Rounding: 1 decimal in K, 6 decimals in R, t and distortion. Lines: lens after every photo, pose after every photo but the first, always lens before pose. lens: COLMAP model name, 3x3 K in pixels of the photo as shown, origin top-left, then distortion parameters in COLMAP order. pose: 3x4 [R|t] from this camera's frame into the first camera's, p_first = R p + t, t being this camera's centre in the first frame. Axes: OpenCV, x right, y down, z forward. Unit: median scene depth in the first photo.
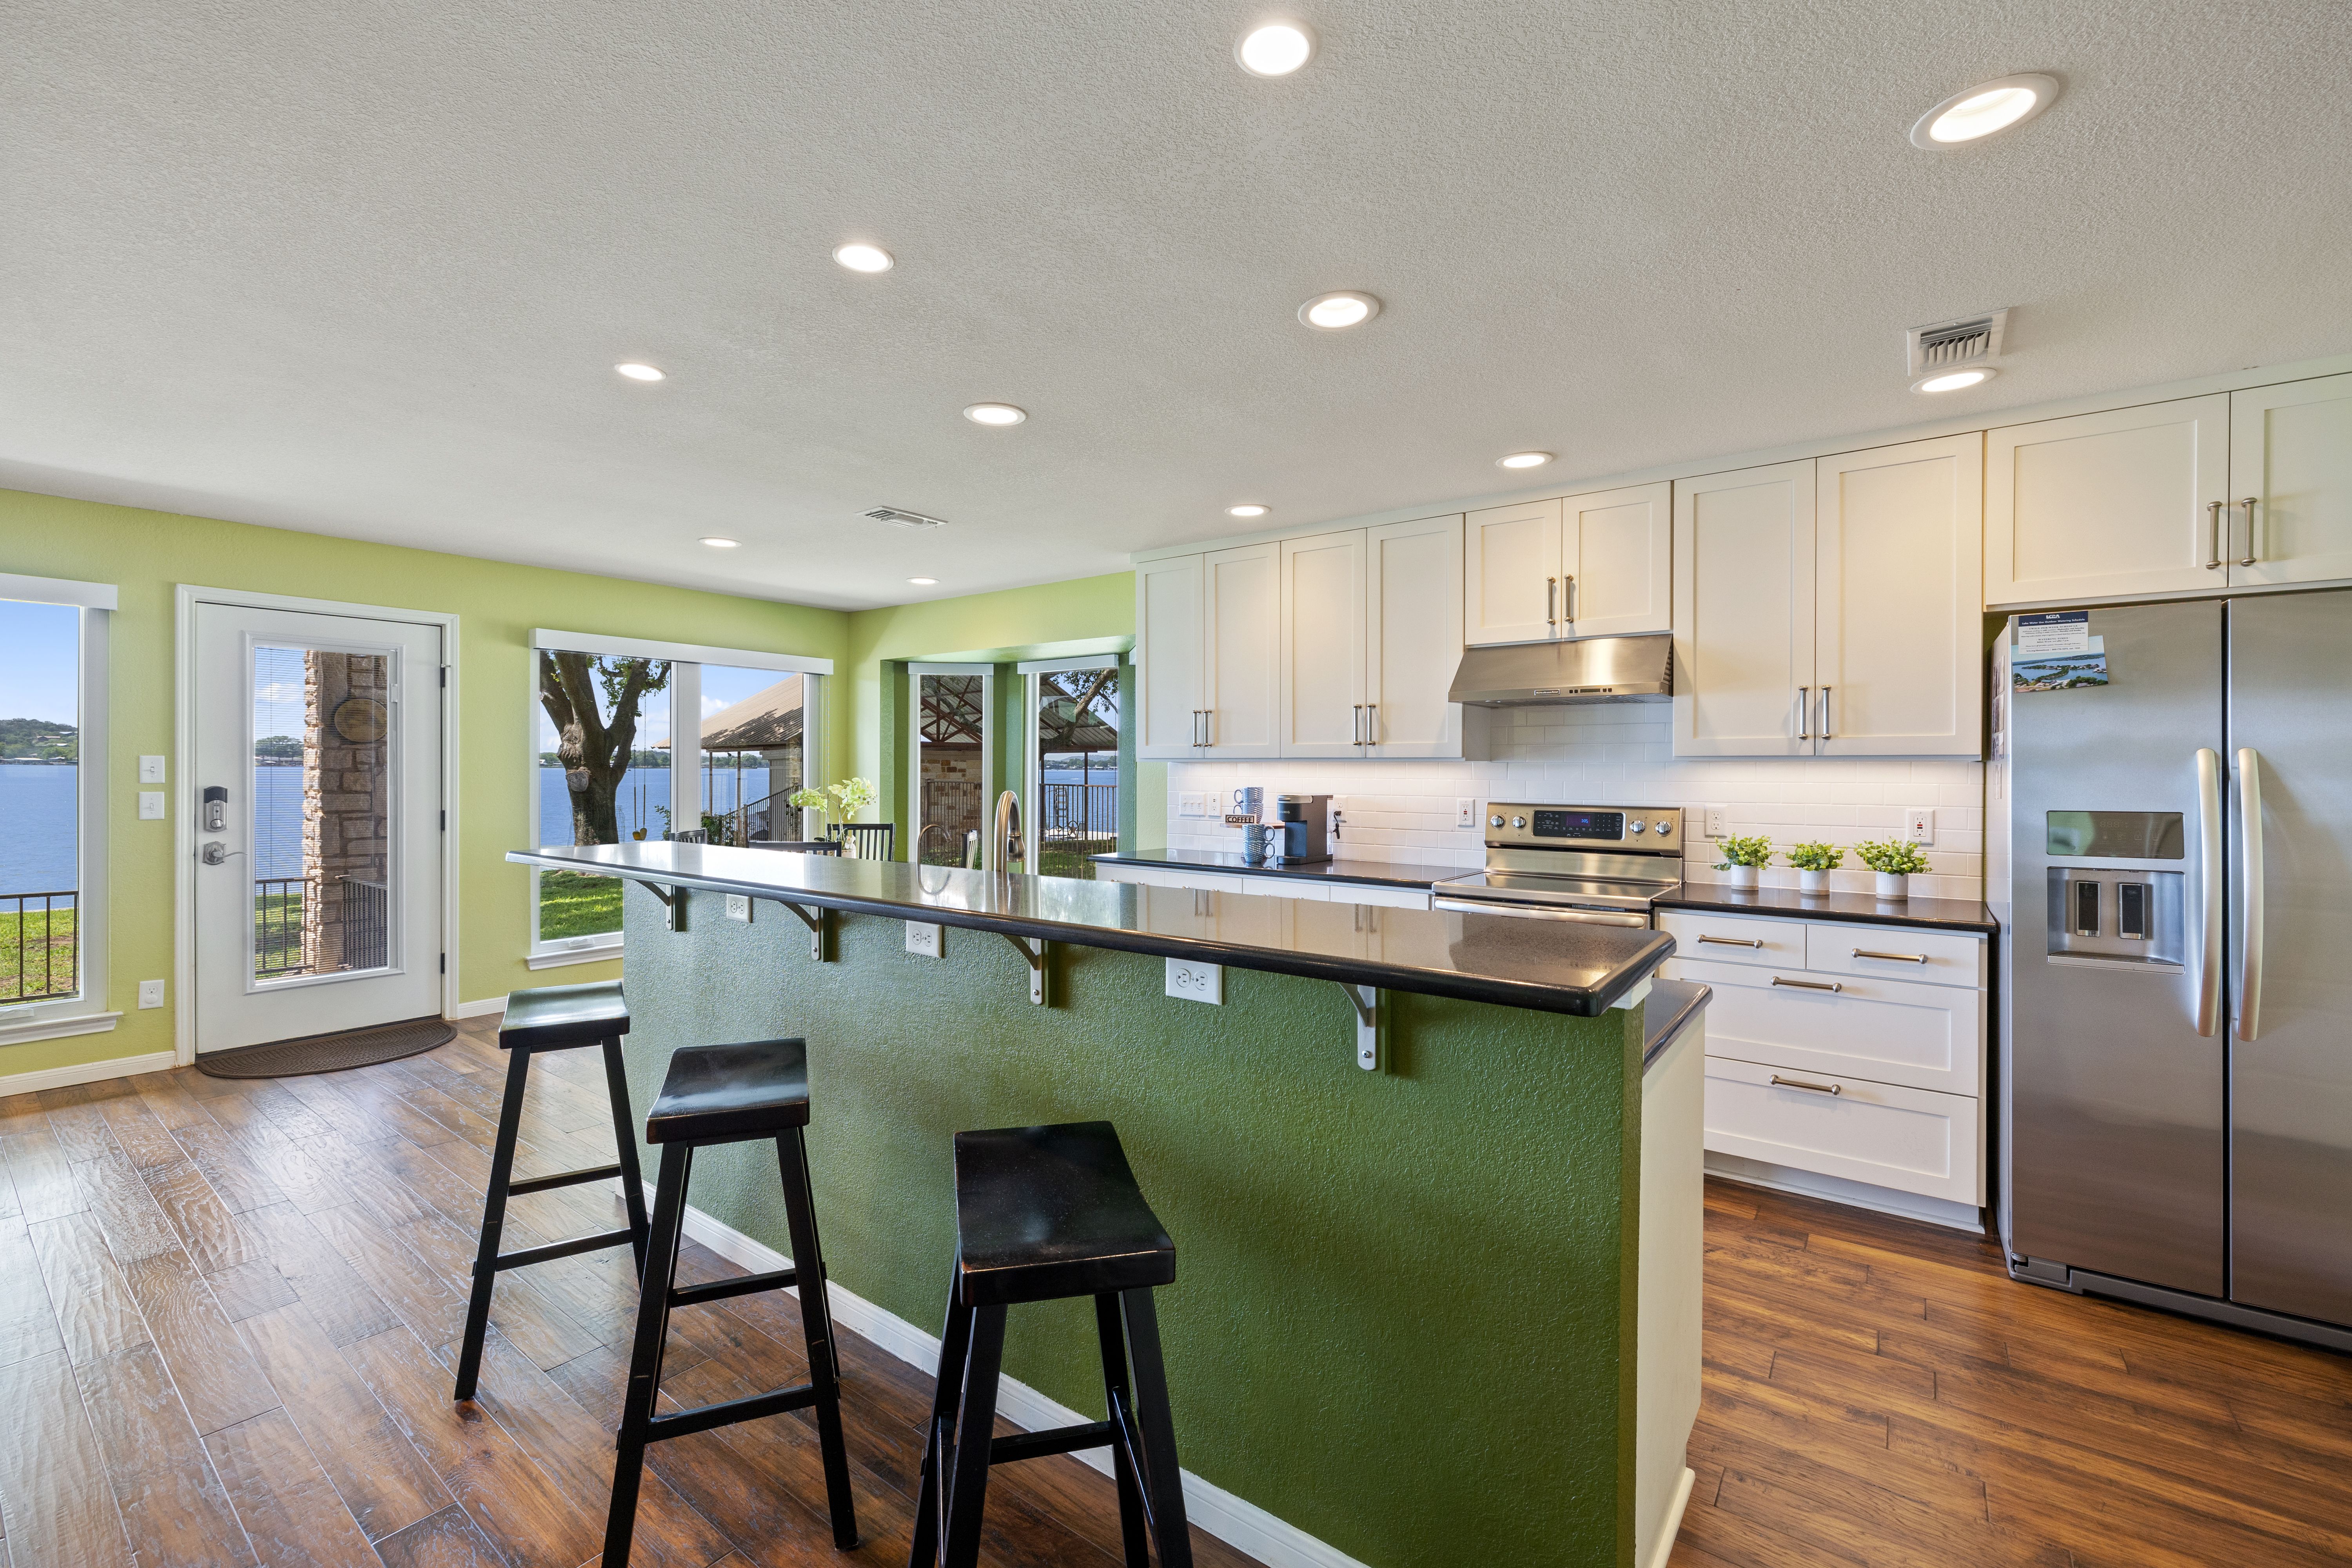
lens RADIAL K [[998.2, 0, 1176.0], [0, 998.2, 784.0], [0, 0, 1]] dist [-0.000379, 0.000323]
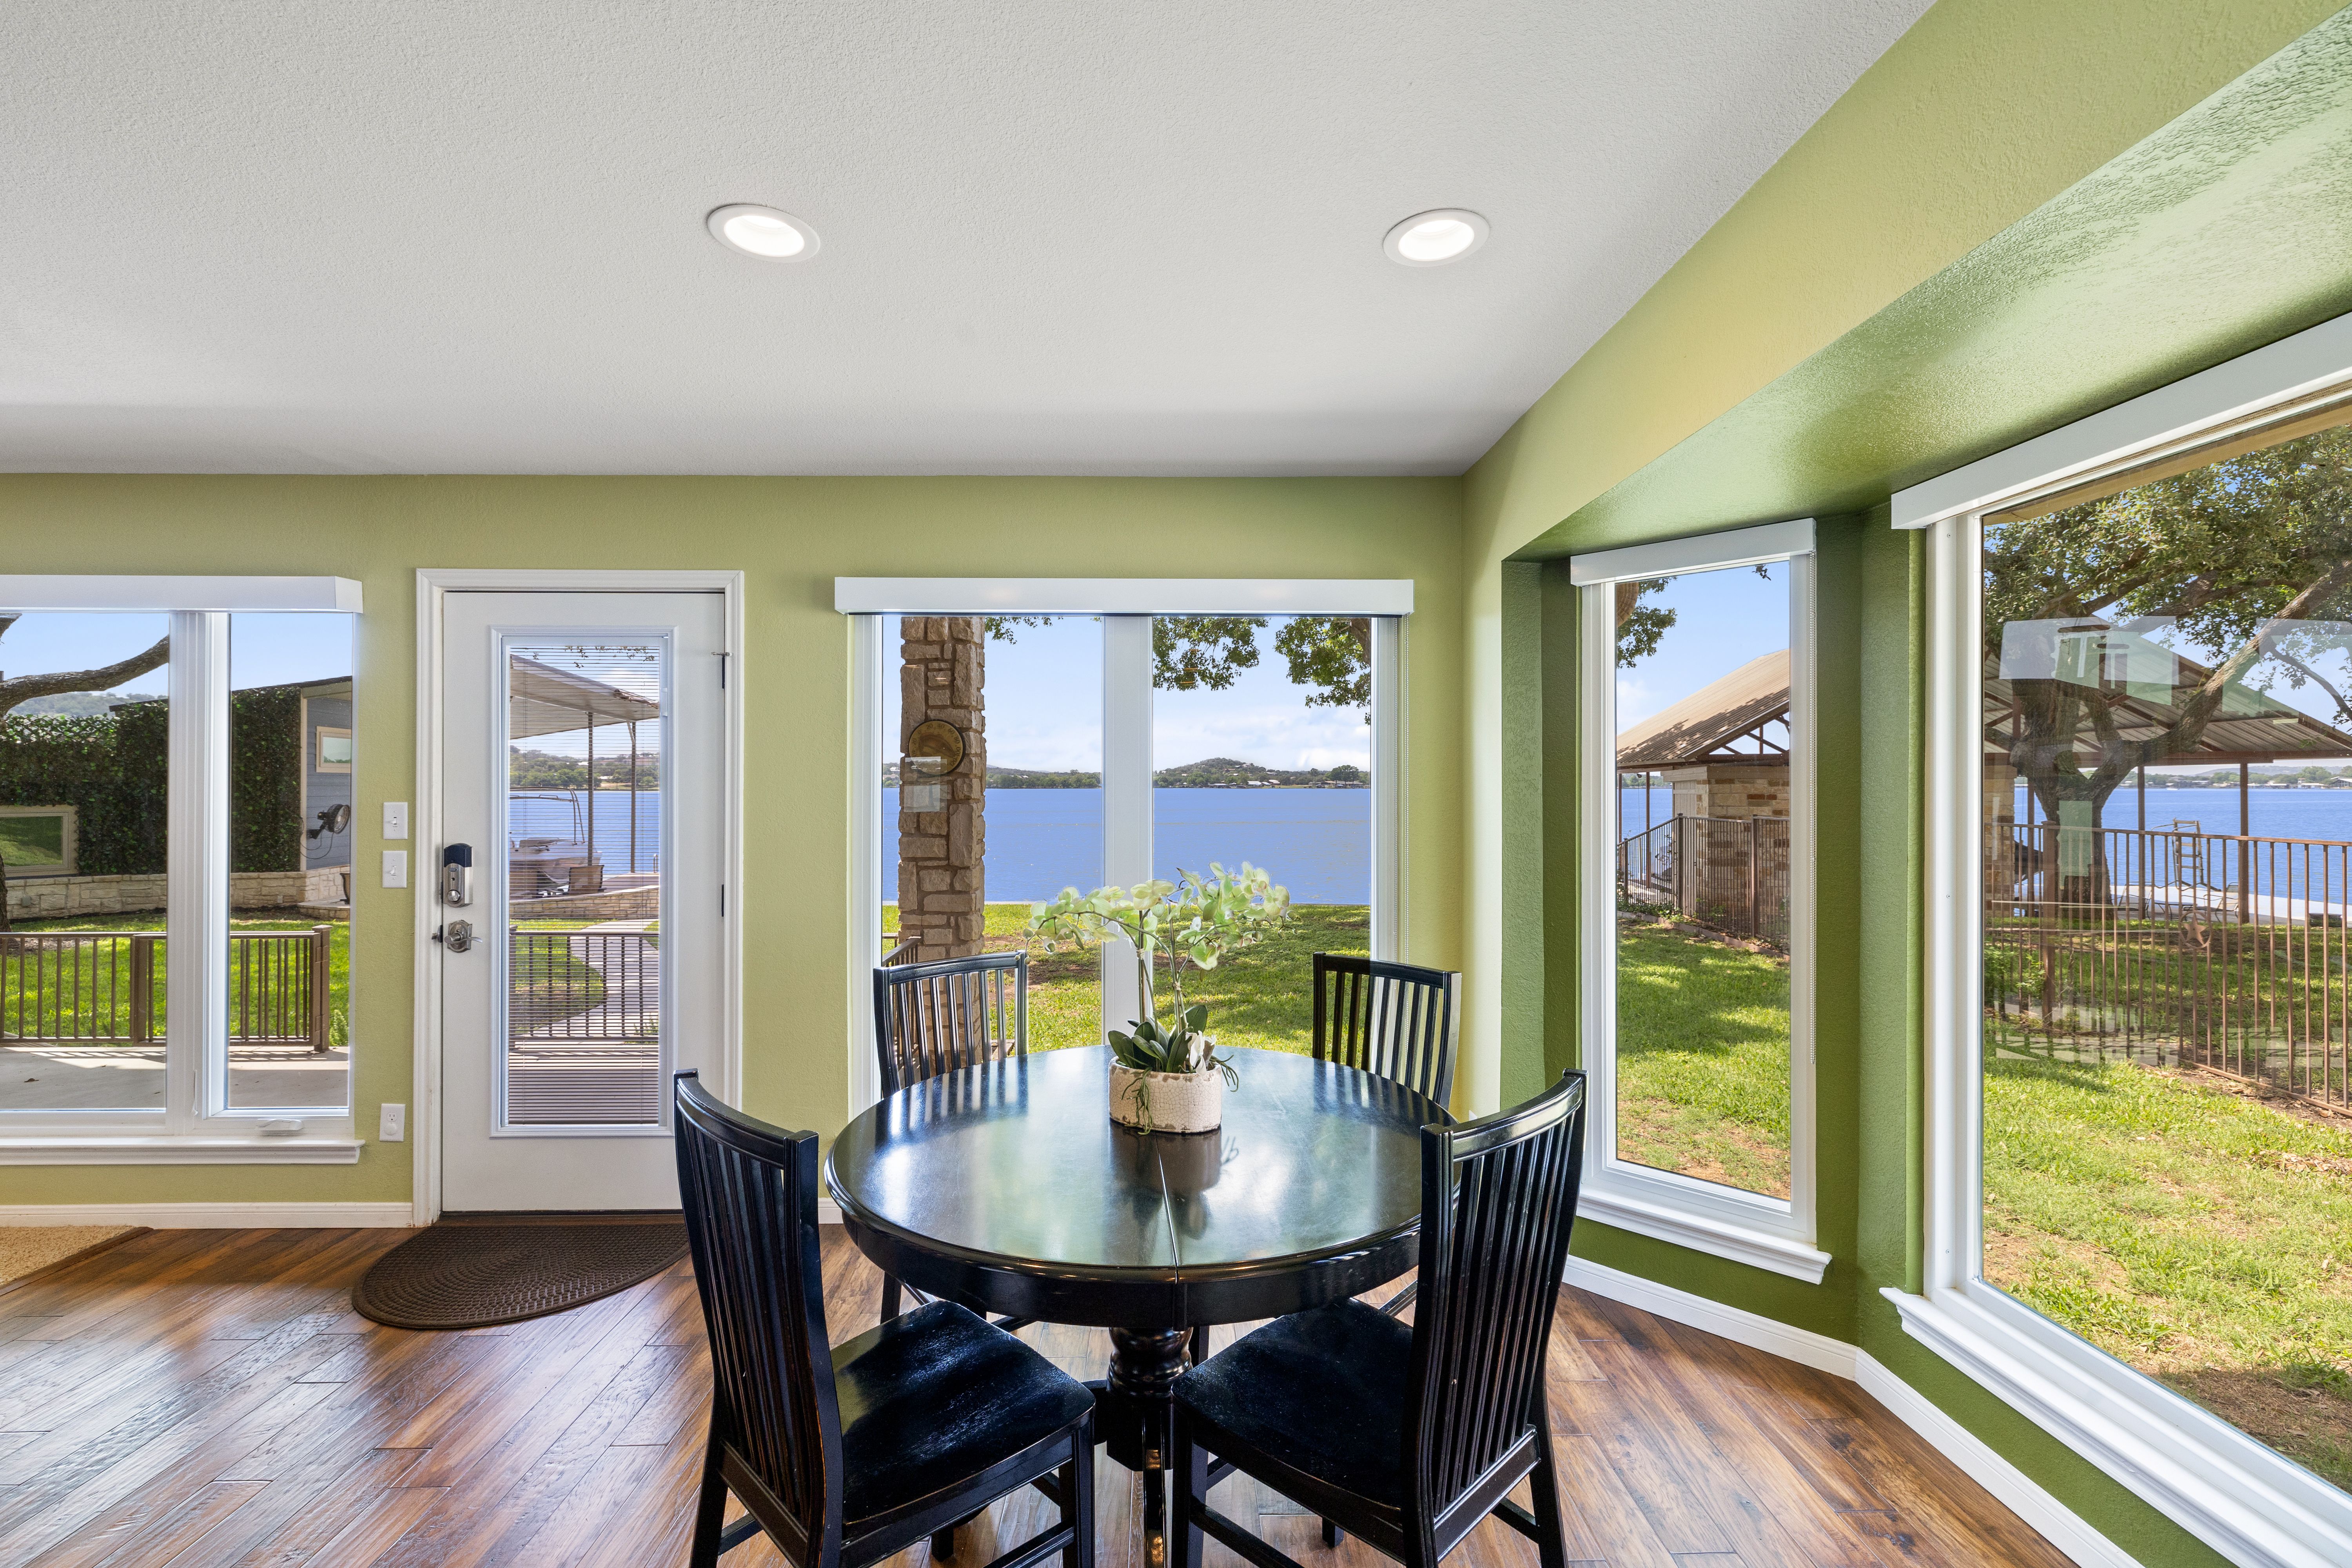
lens RADIAL K [[998.2, 0, 1176.0], [0, 998.2, 784.0], [0, 0, 1]] dist [-0.000379, 0.000323]
pose [[0.613221, -0.006833, -0.789882, -0.051862], [-0.008846, 0.999840, -0.015517, -0.023594], [0.789862, 0.016502, 0.613063, 0.663803]]
